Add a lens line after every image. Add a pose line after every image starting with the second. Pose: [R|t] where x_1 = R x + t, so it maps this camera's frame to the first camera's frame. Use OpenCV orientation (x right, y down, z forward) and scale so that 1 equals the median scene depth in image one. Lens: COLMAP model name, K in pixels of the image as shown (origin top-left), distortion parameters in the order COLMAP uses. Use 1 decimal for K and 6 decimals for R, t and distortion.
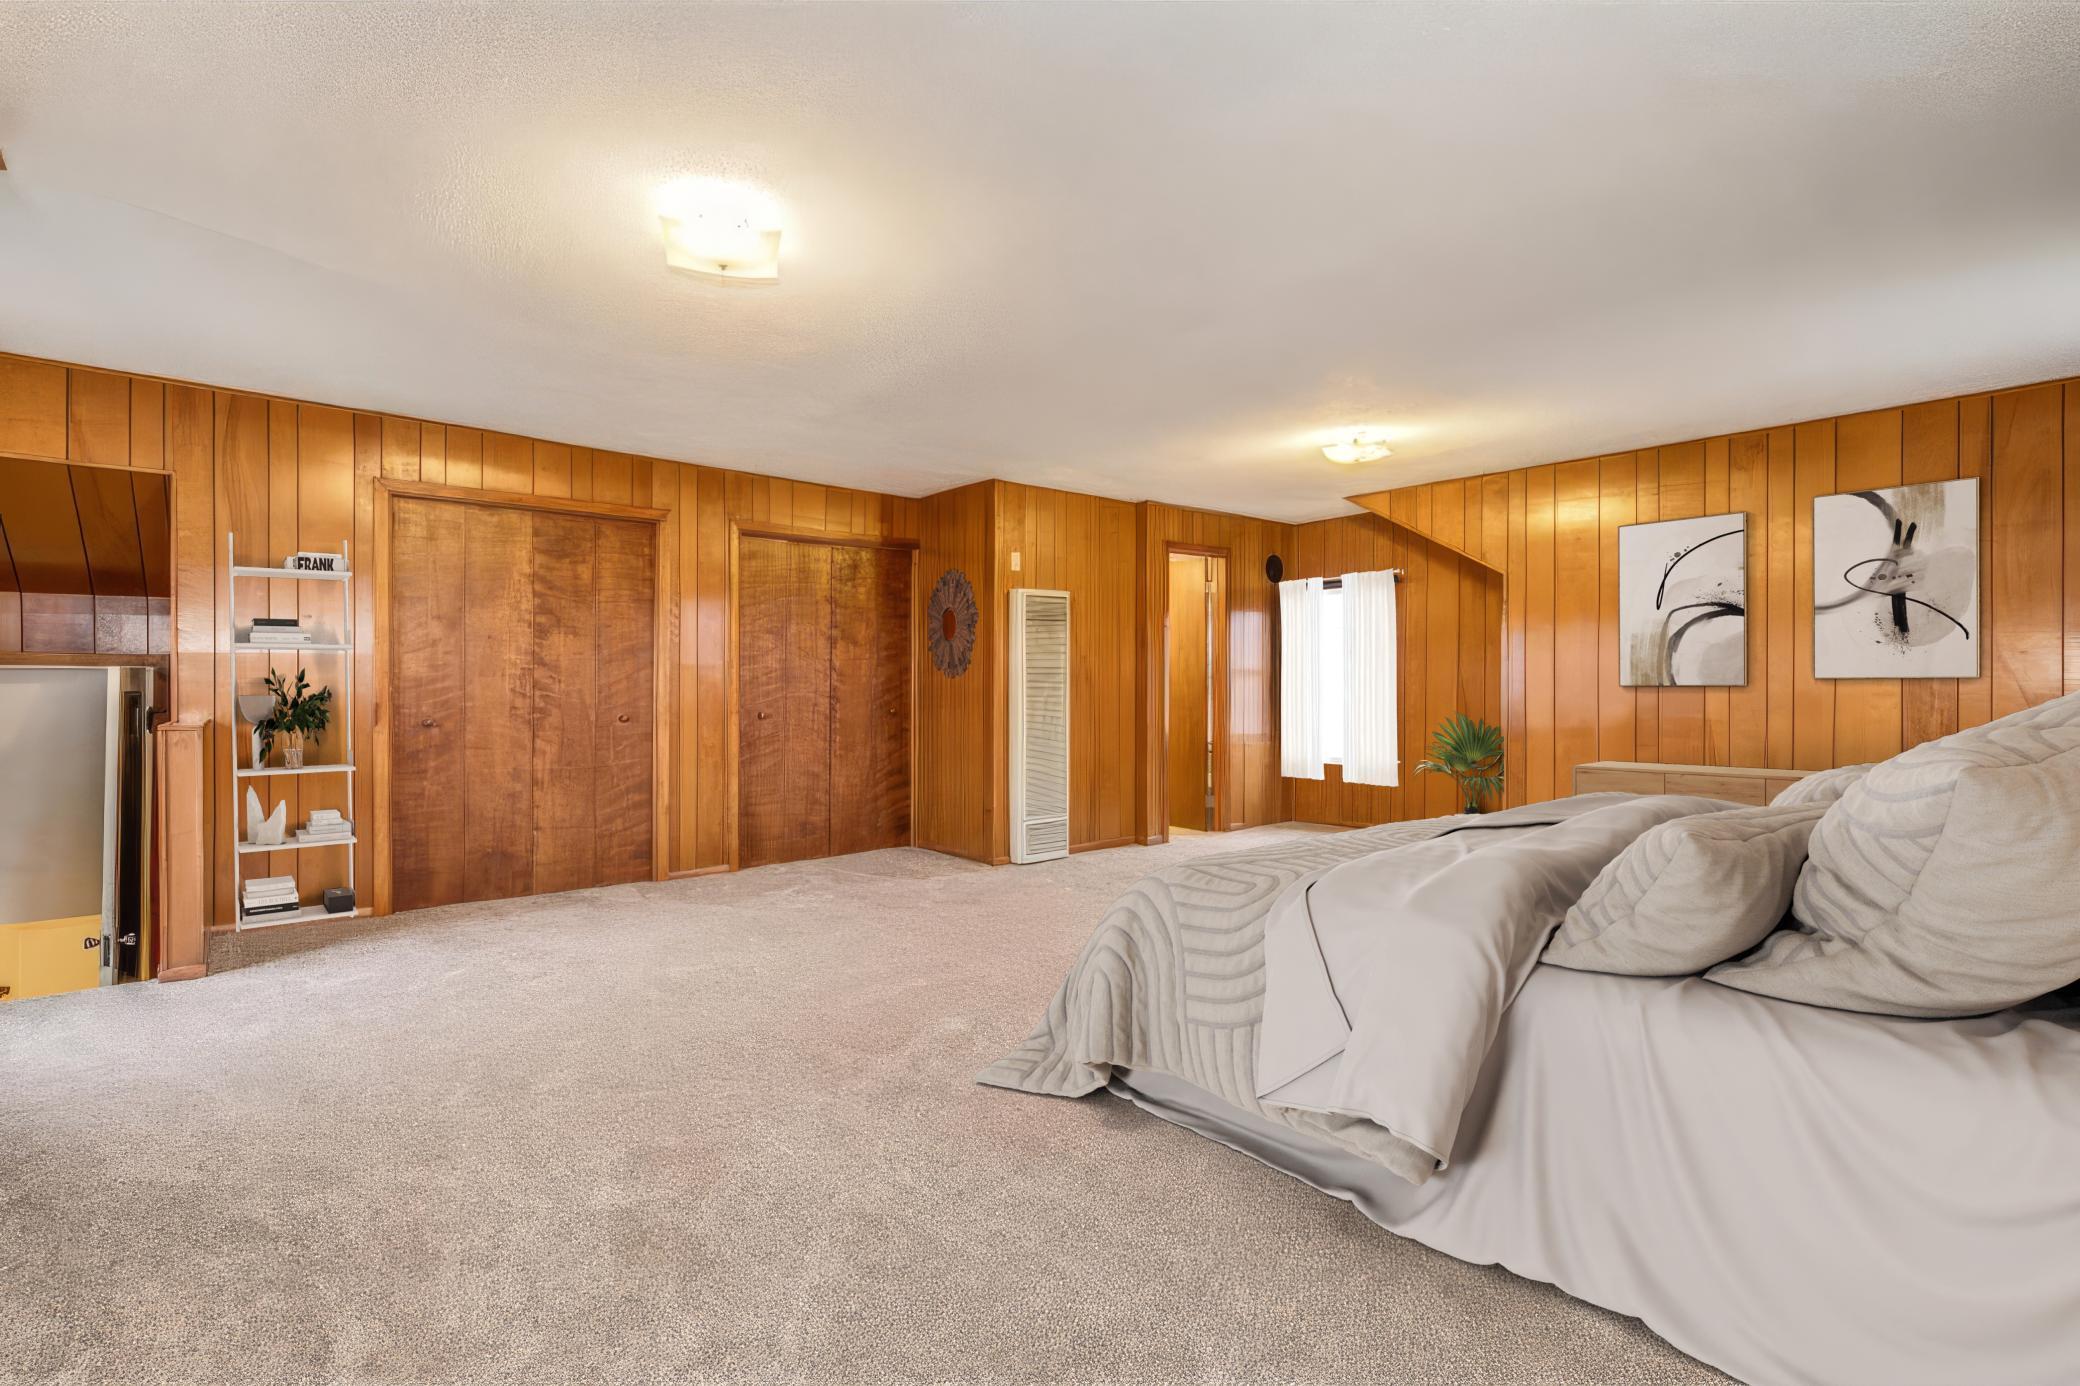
lens RADIAL K [[969.2, 0, 1032.2], [0, 969.2, 682.9], [0, 0, 1]] dist [-0.000539, -0.000056]
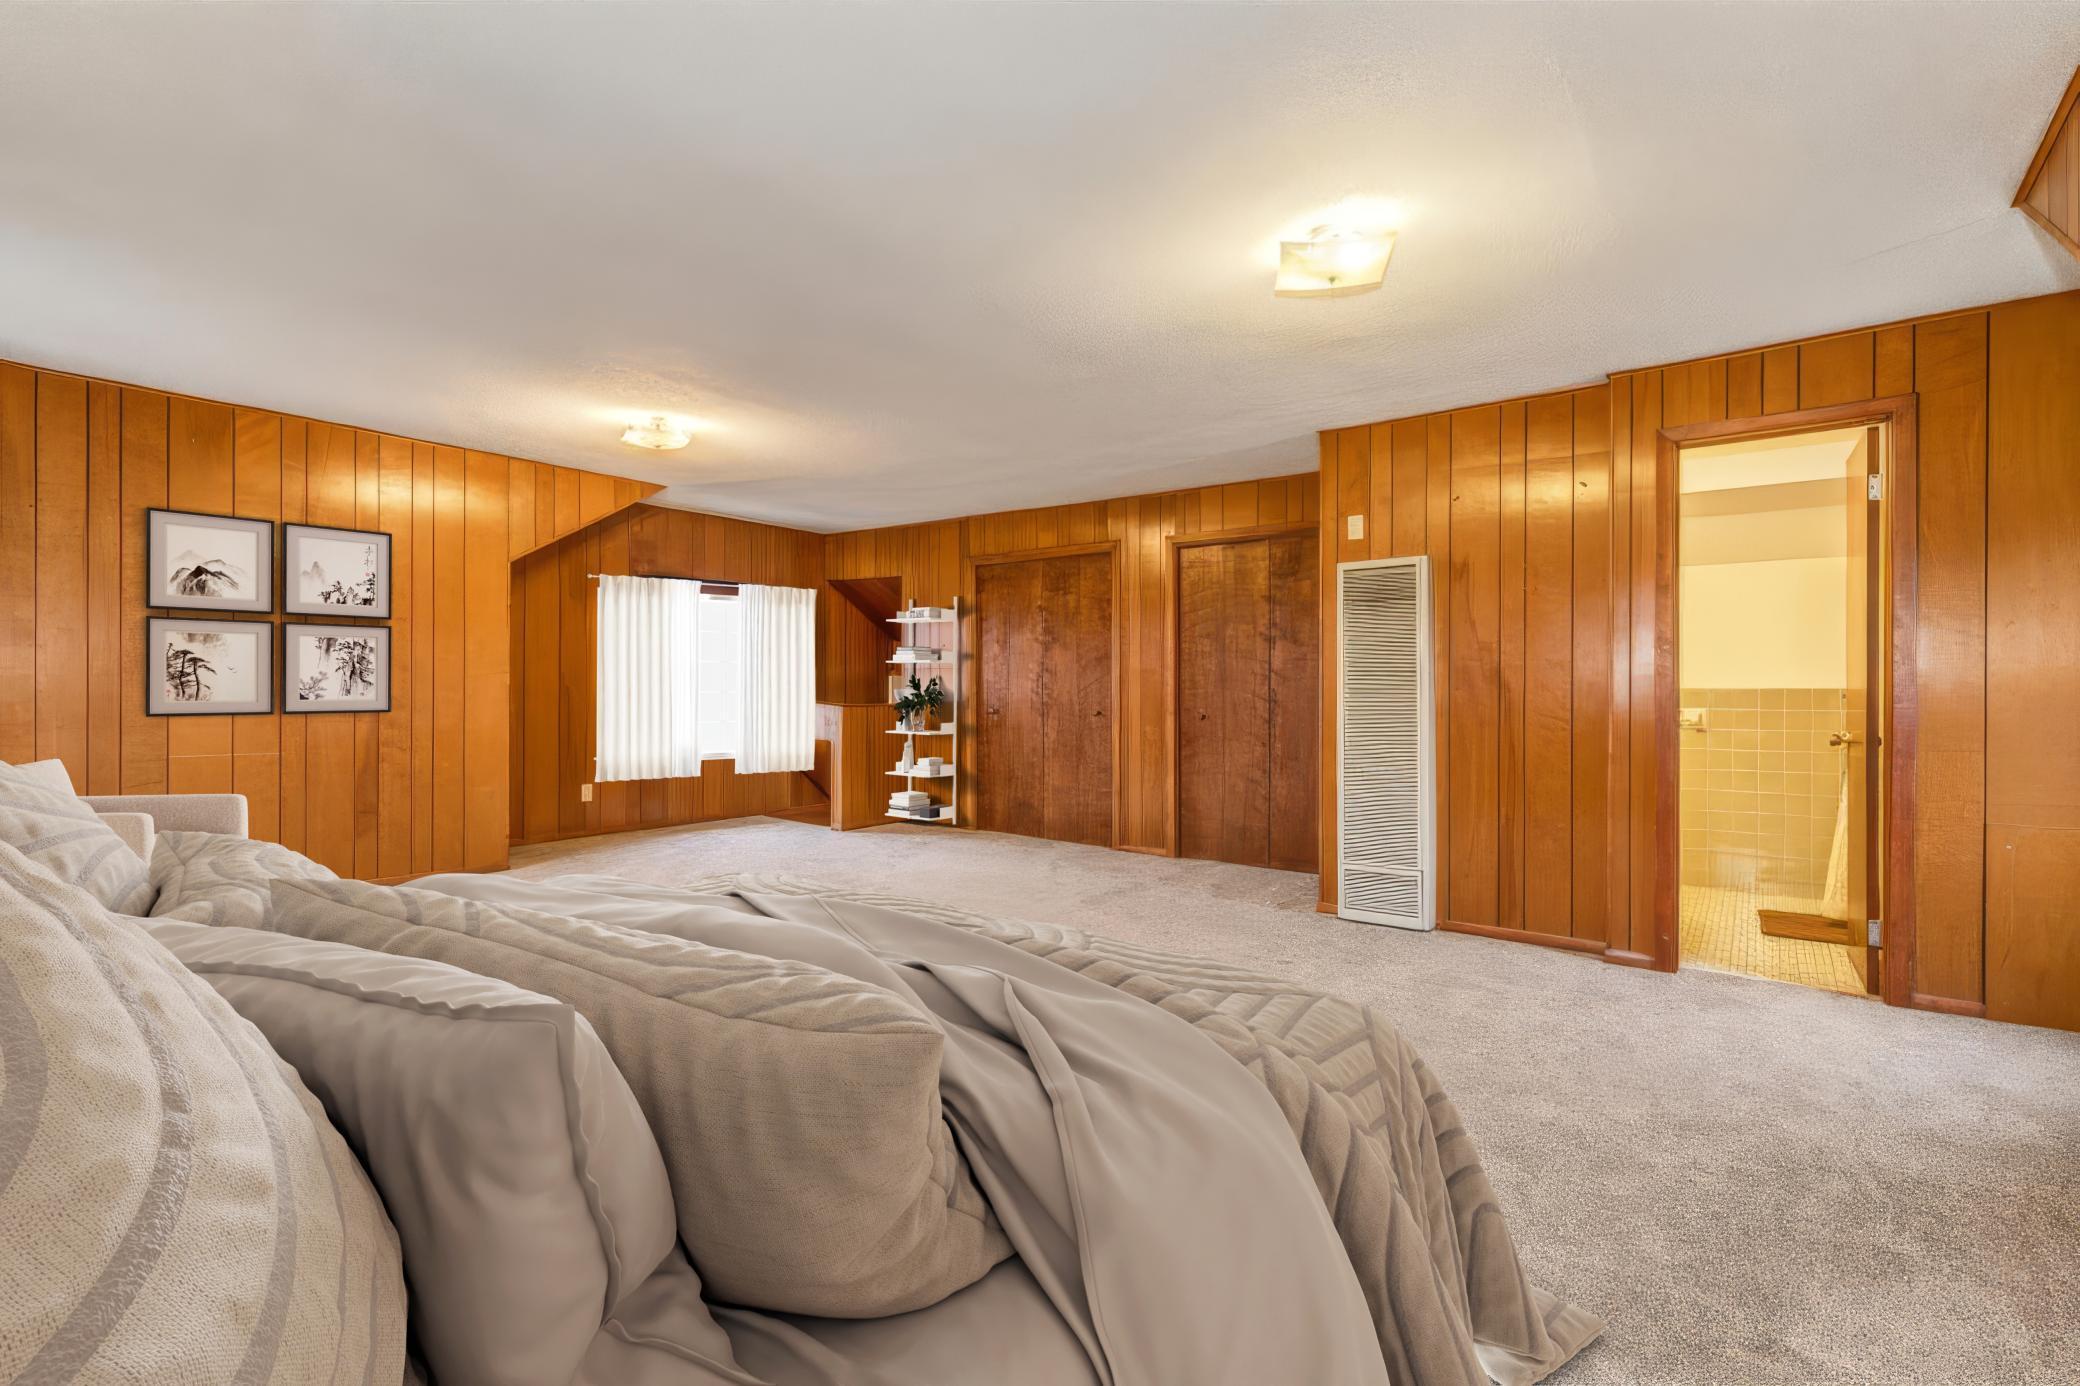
lens RADIAL K [[969.2, 0, 1033.7], [0, 969.2, 692.7], [0, 0, 1]] dist [-0.000539, -0.000056]
pose [[0.189646, 0.004373, -0.981843, 0.731324], [-0.006039, 0.999976, 0.003287, 0.005891], [0.981834, 0.005306, 0.189668, 0.634245]]
